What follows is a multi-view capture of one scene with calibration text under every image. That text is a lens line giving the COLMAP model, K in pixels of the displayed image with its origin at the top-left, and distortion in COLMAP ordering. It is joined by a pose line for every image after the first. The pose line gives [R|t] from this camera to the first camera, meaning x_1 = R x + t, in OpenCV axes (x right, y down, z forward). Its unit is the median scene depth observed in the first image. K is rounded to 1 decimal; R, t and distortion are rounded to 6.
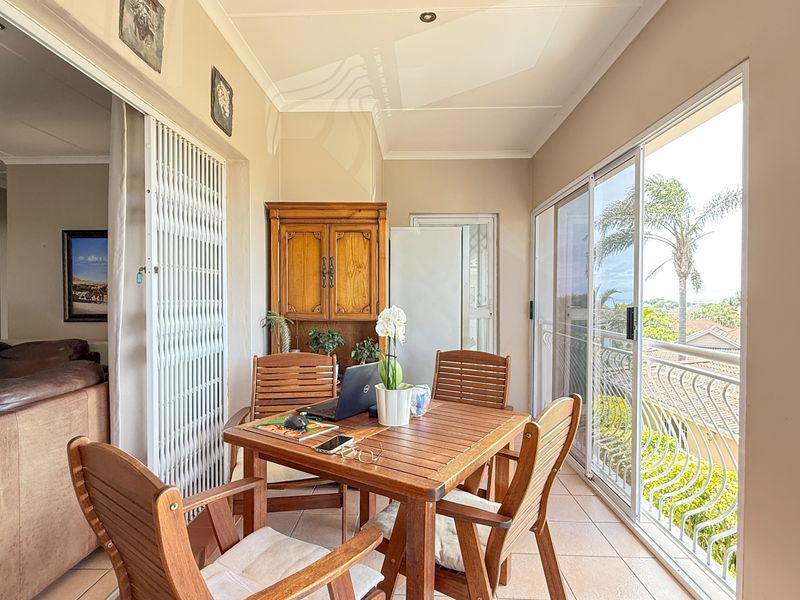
lens RADIAL K [[436.8, 0, 400.0], [0, 436.8, 300.0], [0, 0, 1]] dist [-0.000274, 0.000317]
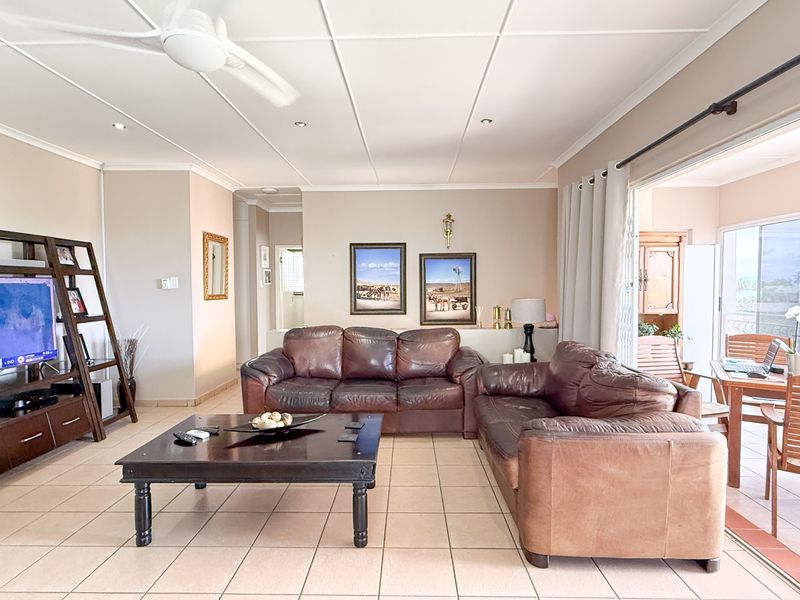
lens RADIAL K [[430.3, 0, 400.0], [0, 430.3, 300.0], [0, 0, 1]] dist [0.003889, 0.000024]
pose [[0.999994, -0.002338, 0.002678, -0.626674], [0.002284, 0.999797, 0.020014, -0.018018], [-0.002724, -0.020008, 0.999796, -0.265337]]
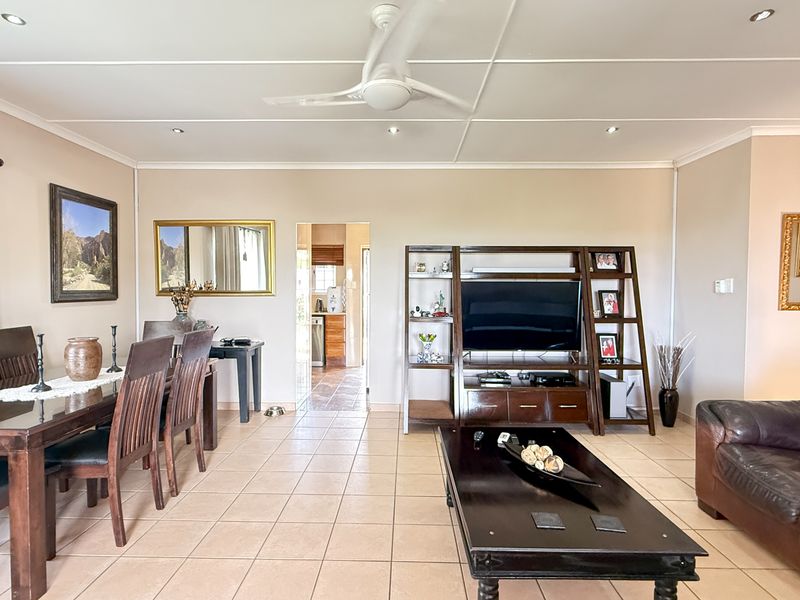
lens RADIAL K [[430.3, 0, 400.0], [0, 430.3, 300.0], [0, 0, 1]] dist [0.003889, 0.000024]
pose [[0.008491, 0.033790, -0.999393, -0.343944], [-0.017367, 0.999283, 0.033639, -0.029082], [0.999813, 0.017070, 0.009072, 0.137277]]
